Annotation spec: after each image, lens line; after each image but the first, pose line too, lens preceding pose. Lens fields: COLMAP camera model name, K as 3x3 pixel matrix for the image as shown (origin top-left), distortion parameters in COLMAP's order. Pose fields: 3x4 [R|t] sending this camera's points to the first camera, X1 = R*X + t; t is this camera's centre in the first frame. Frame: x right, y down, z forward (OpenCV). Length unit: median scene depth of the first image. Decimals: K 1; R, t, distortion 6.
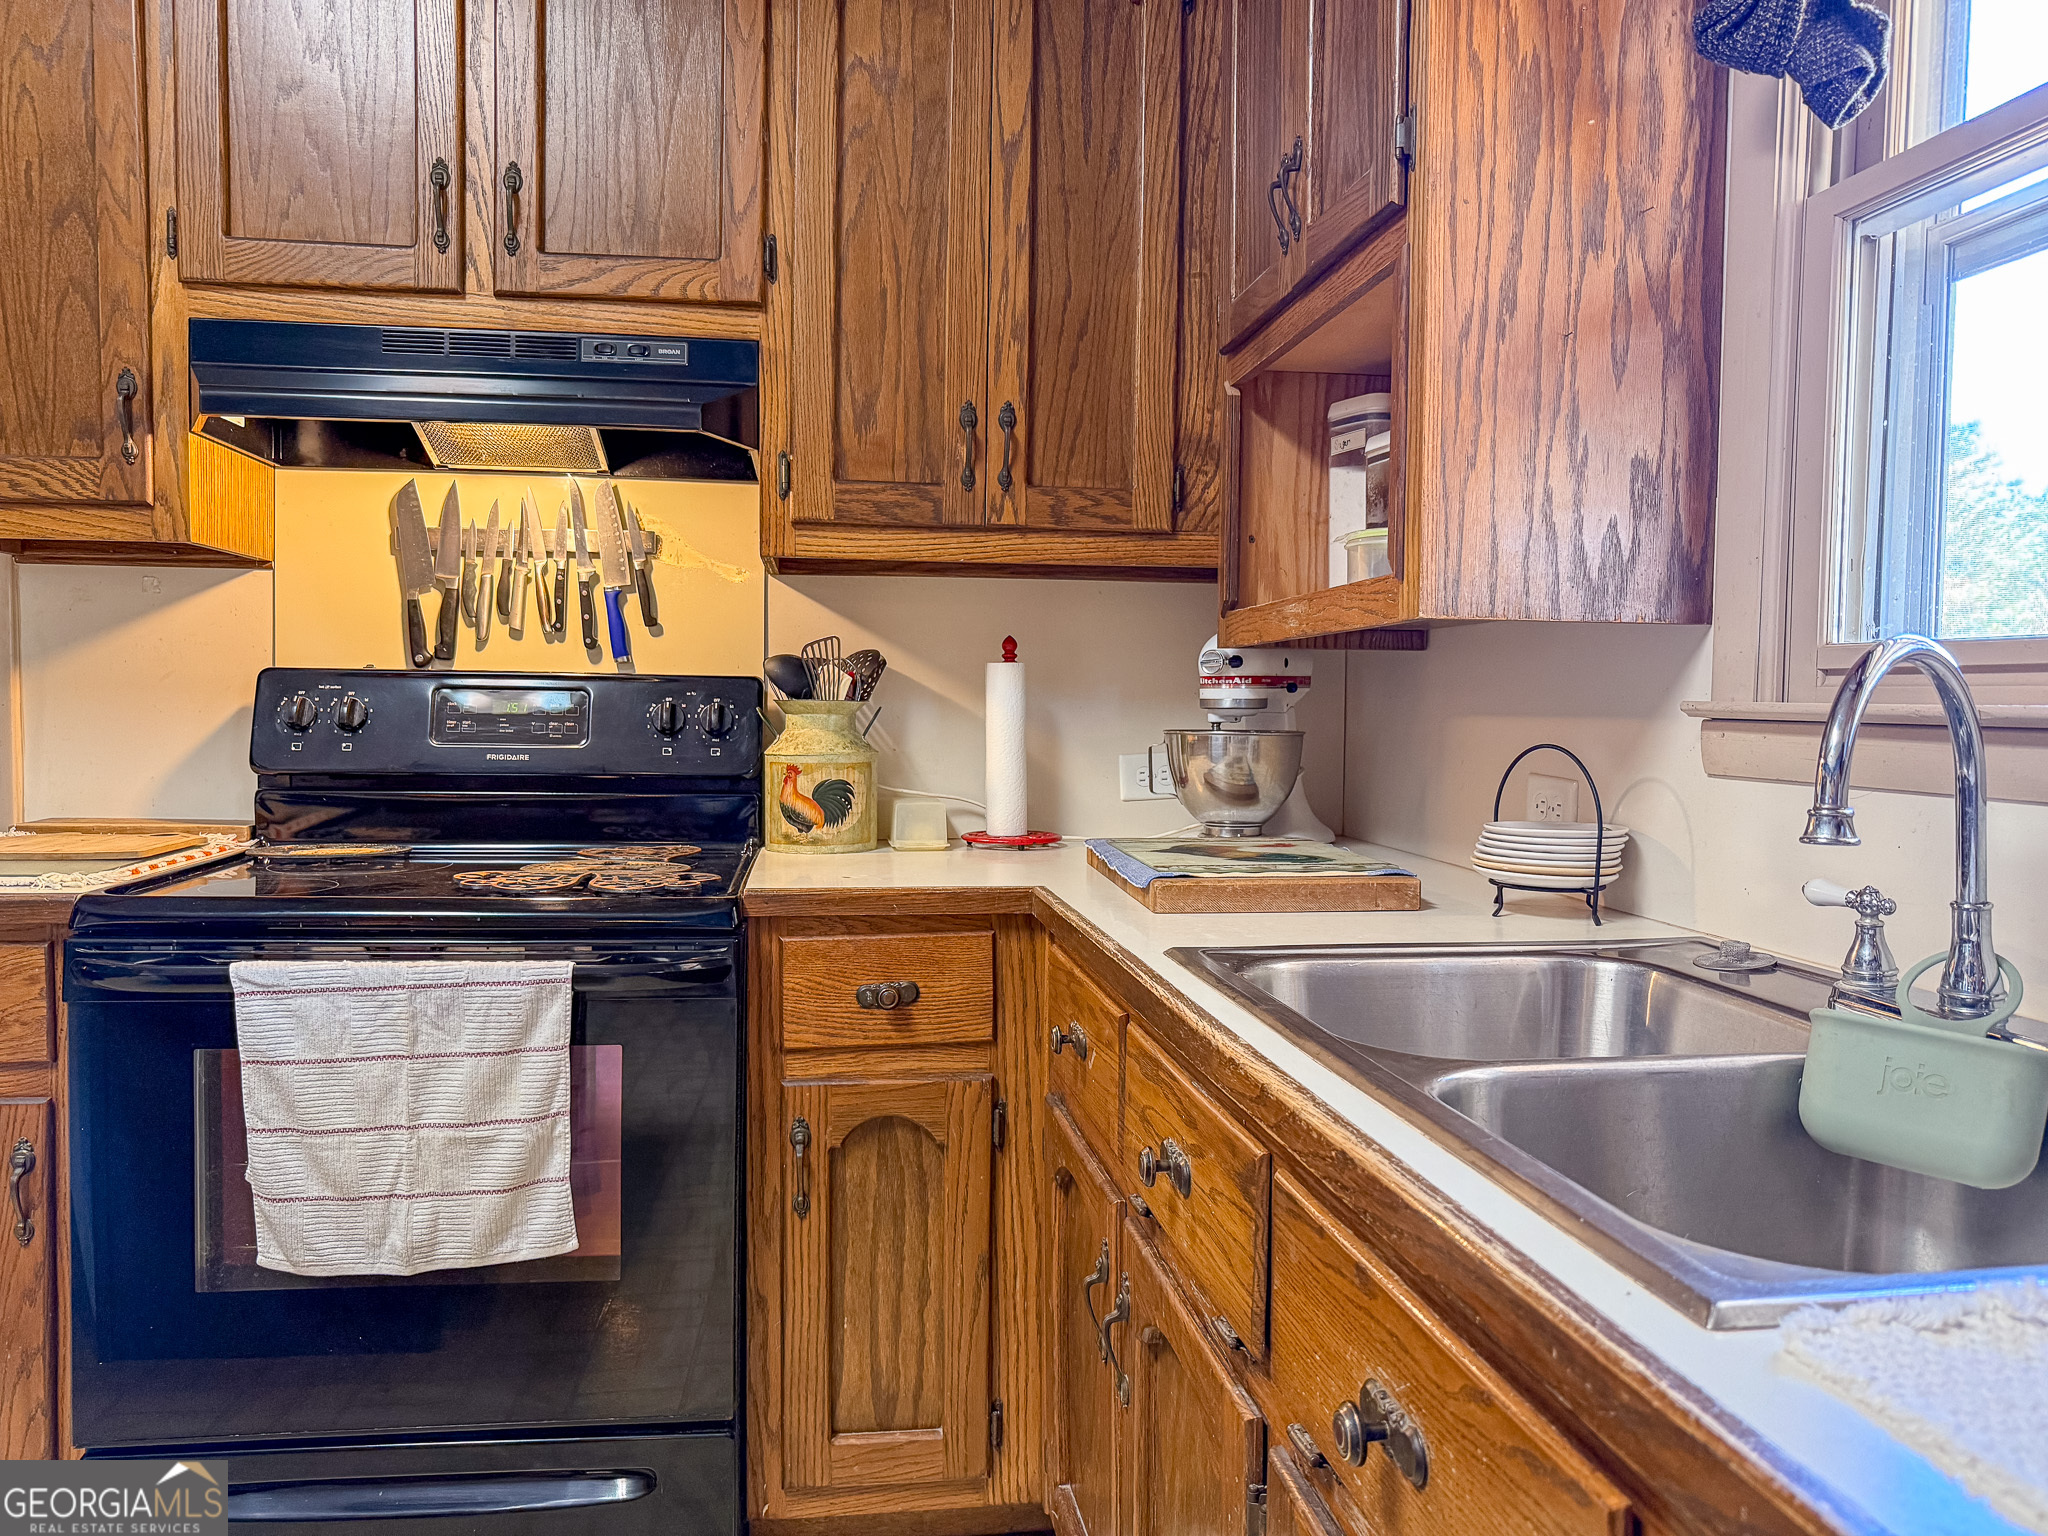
lens RADIAL K [[1457.5, 0, 1021.0], [0, 1457.5, 773.9], [0, 0, 1]] dist [-0.012518, -0.006095]
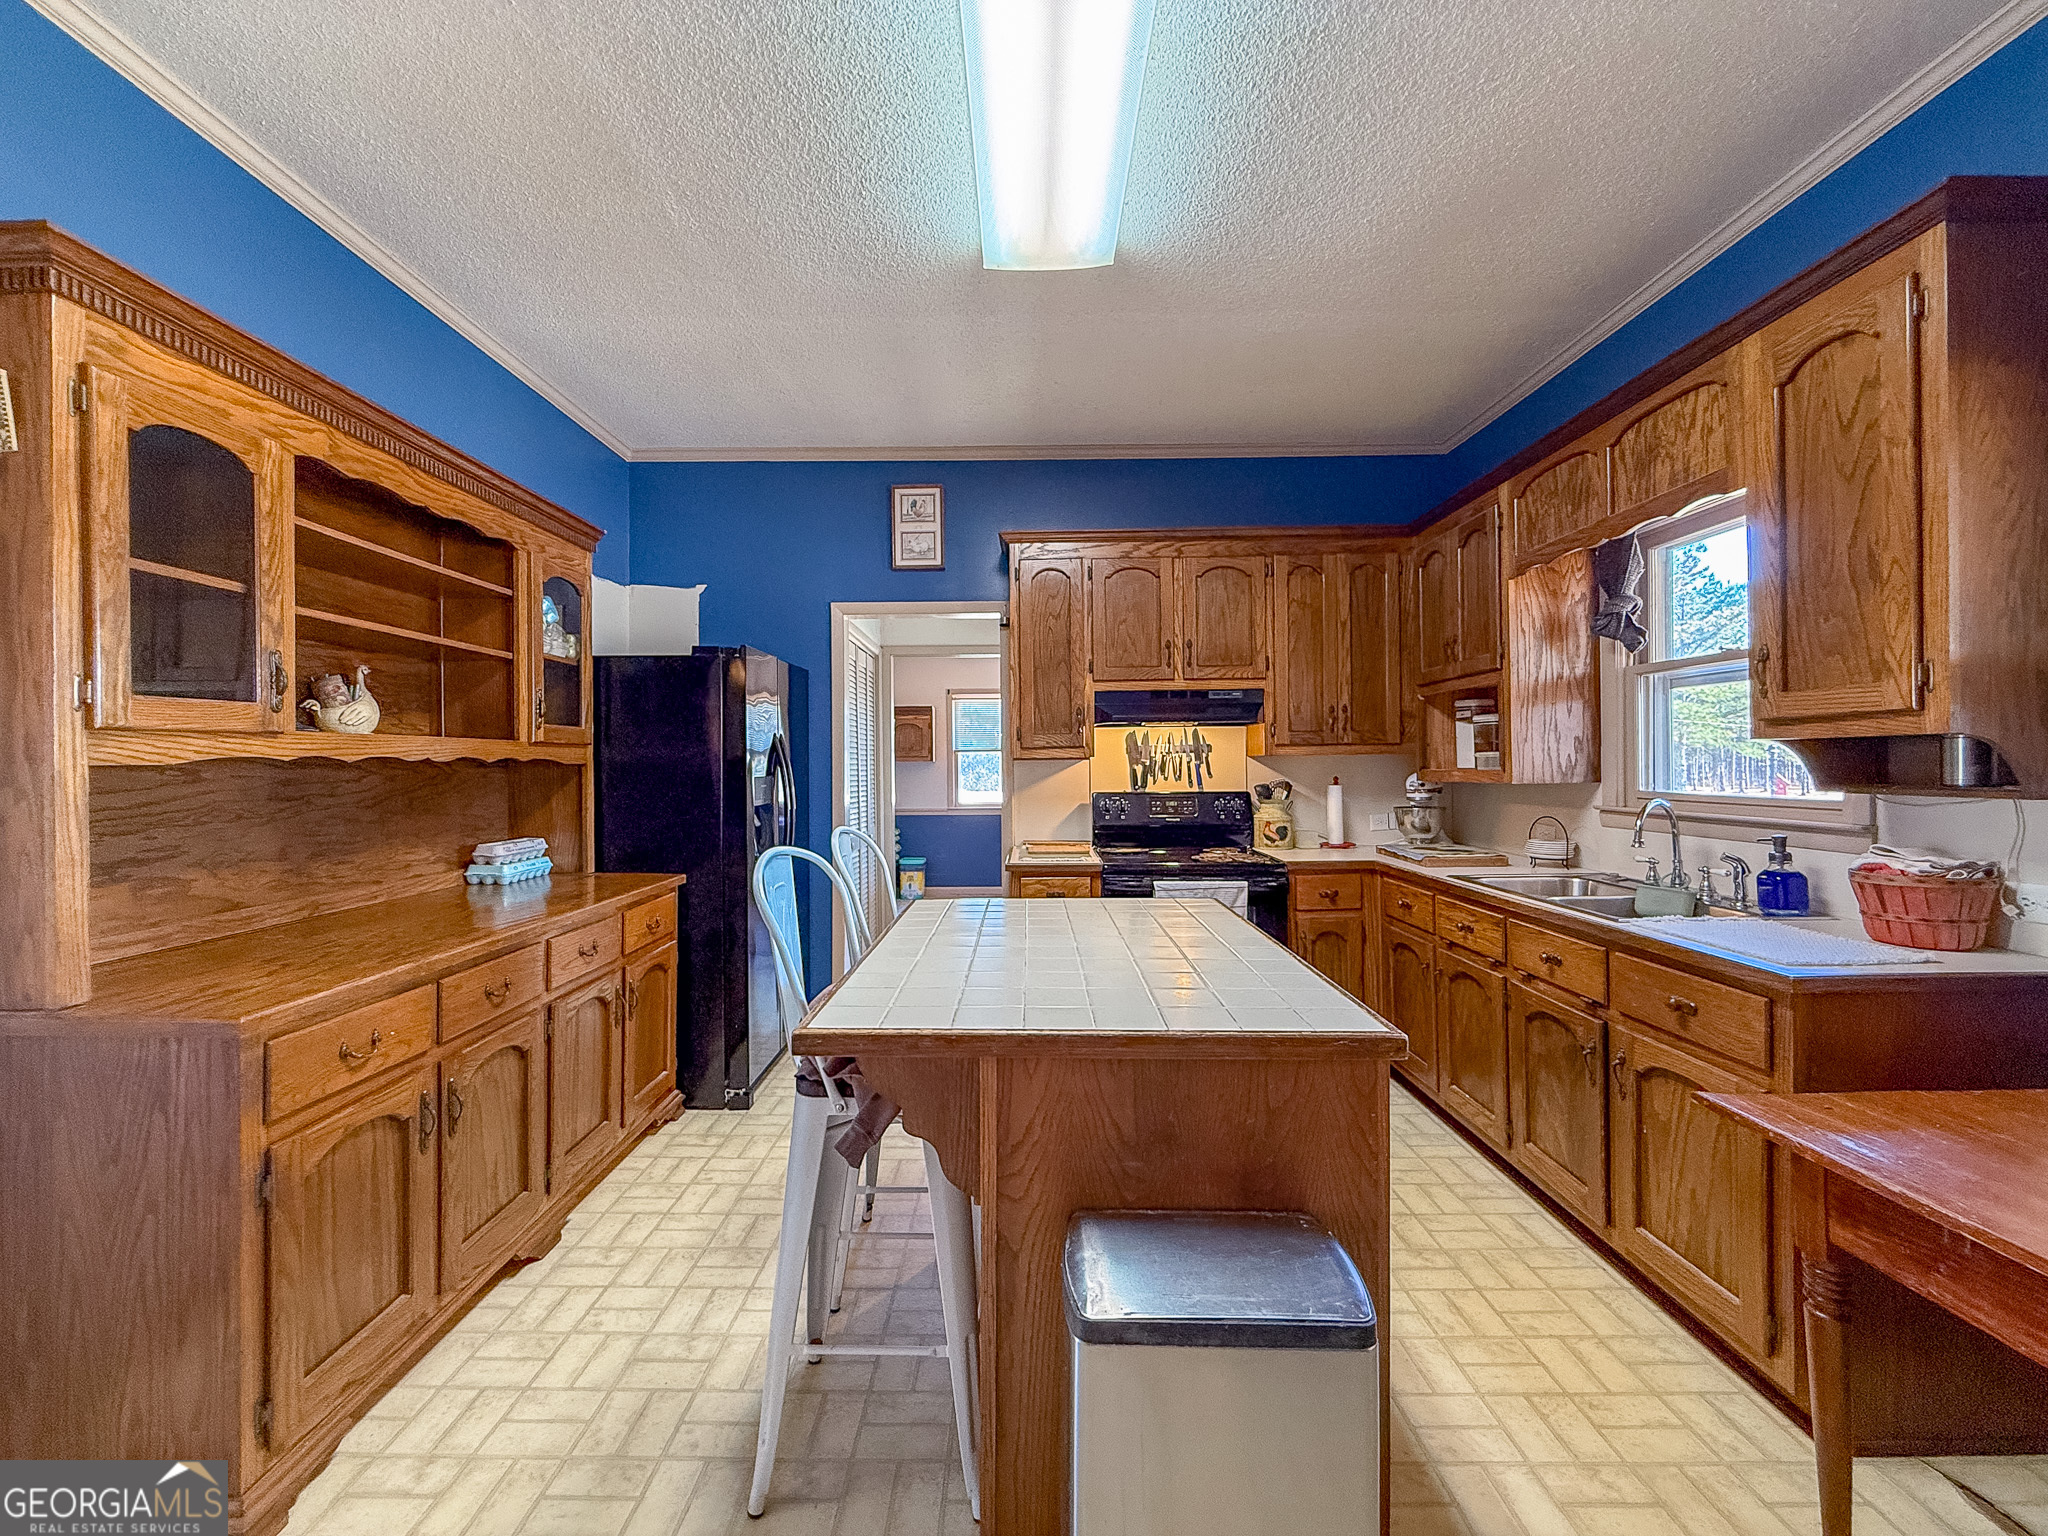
lens RADIAL K [[819.7, 0, 1019.7], [0, 819.7, 764.5], [0, 0, 1]] dist [0.001535, 0.000225]
pose [[0.987620, -0.022457, -0.155247, -0.469767], [0.014667, 0.998584, -0.051142, -0.052552], [0.156175, 0.048232, 0.986551, -0.914516]]
